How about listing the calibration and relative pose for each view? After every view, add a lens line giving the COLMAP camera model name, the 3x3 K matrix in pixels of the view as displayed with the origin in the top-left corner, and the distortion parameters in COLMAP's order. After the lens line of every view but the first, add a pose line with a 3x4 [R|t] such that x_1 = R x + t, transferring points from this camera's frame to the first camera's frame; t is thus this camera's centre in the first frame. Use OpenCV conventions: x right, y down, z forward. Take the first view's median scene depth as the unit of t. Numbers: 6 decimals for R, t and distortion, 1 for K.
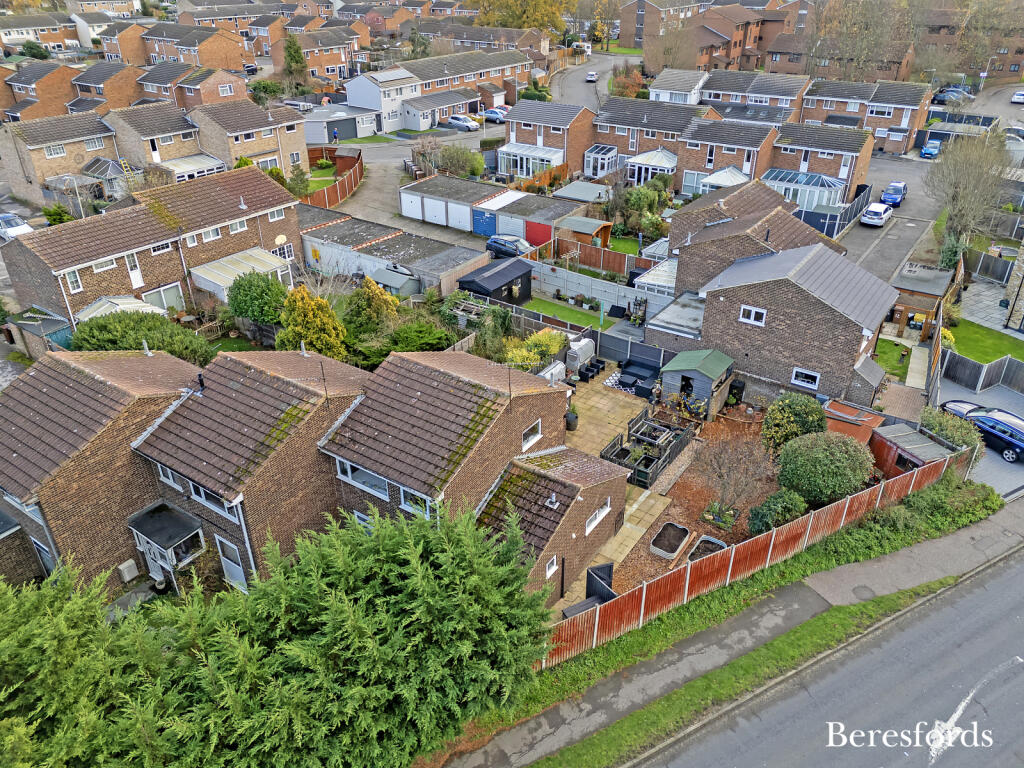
lens RADIAL K [[763.8, 0, 526.6], [0, 763.8, 380.3], [0, 0, 1]] dist [0.006670, 0.000535]
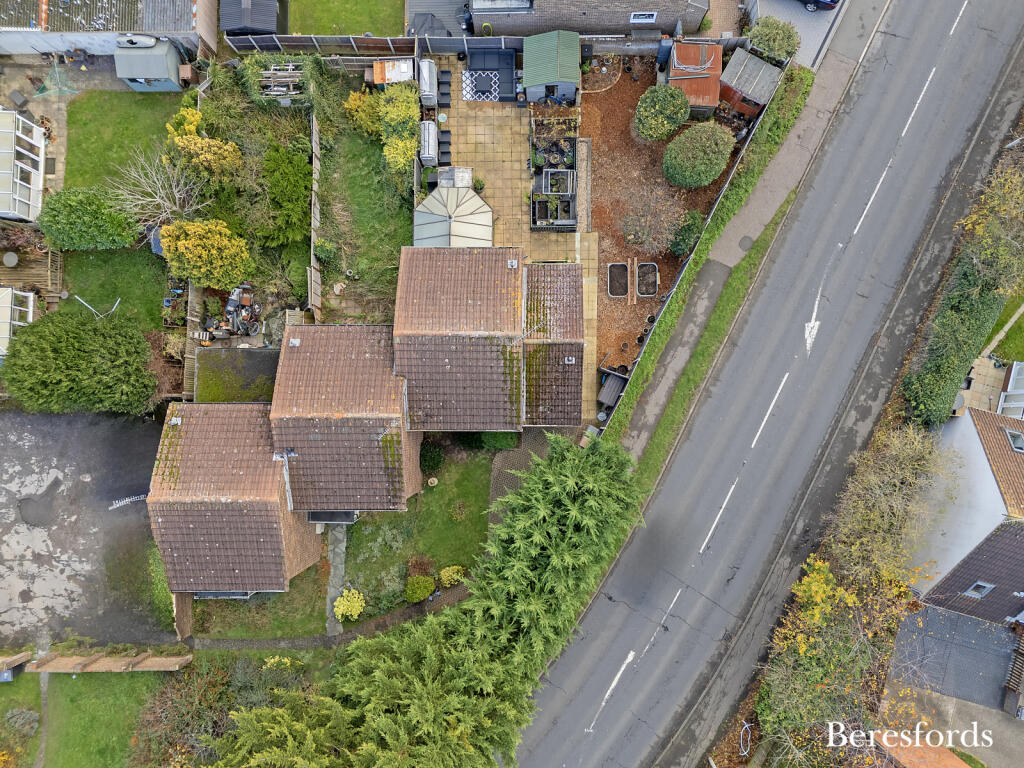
lens RADIAL K [[763.8, 0, 526.6], [0, 763.8, 380.3], [0, 0, 1]] dist [0.006670, 0.000535]
pose [[0.831844, -0.554830, 0.014115, -0.056513], [0.275284, 0.434543, 0.857549, -0.808238], [-0.481928, -0.709462, 0.514208, 0.230230]]
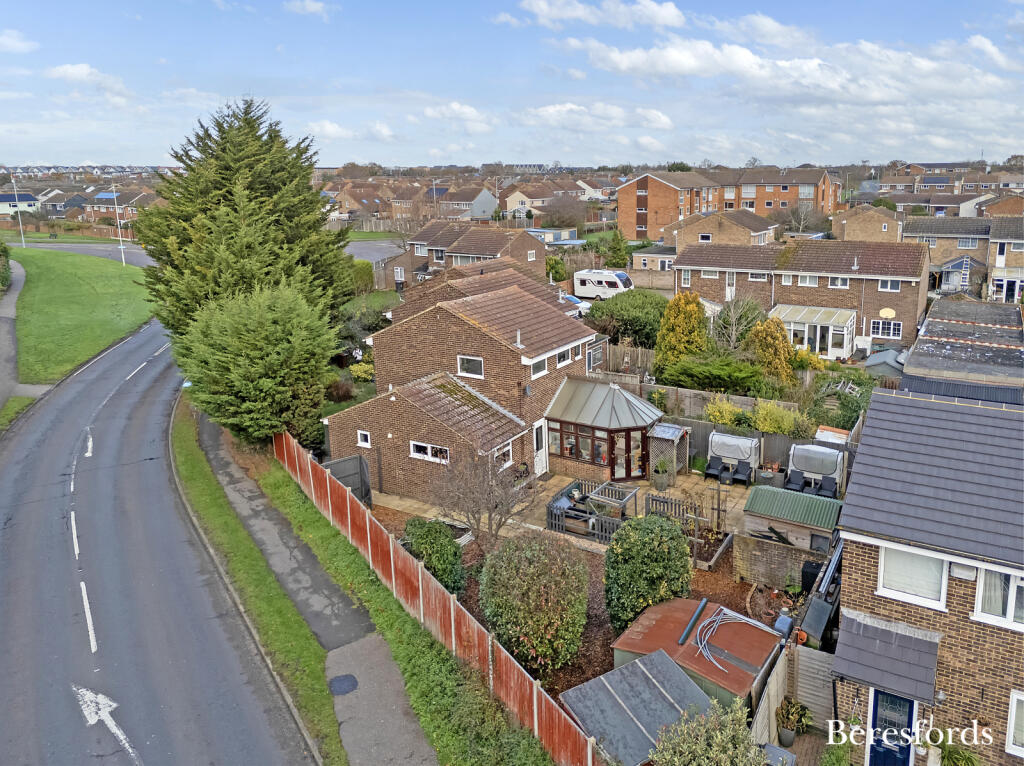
lens RADIAL K [[763.8, 0, 526.6], [0, 763.8, 379.3], [0, 0, 1]] dist [0.006670, 0.000535]
pose [[0.060498, 0.258559, -0.964099, 0.848716], [-0.488685, 0.849869, 0.197258, -0.129445], [0.870360, 0.459207, 0.177769, 0.746957]]
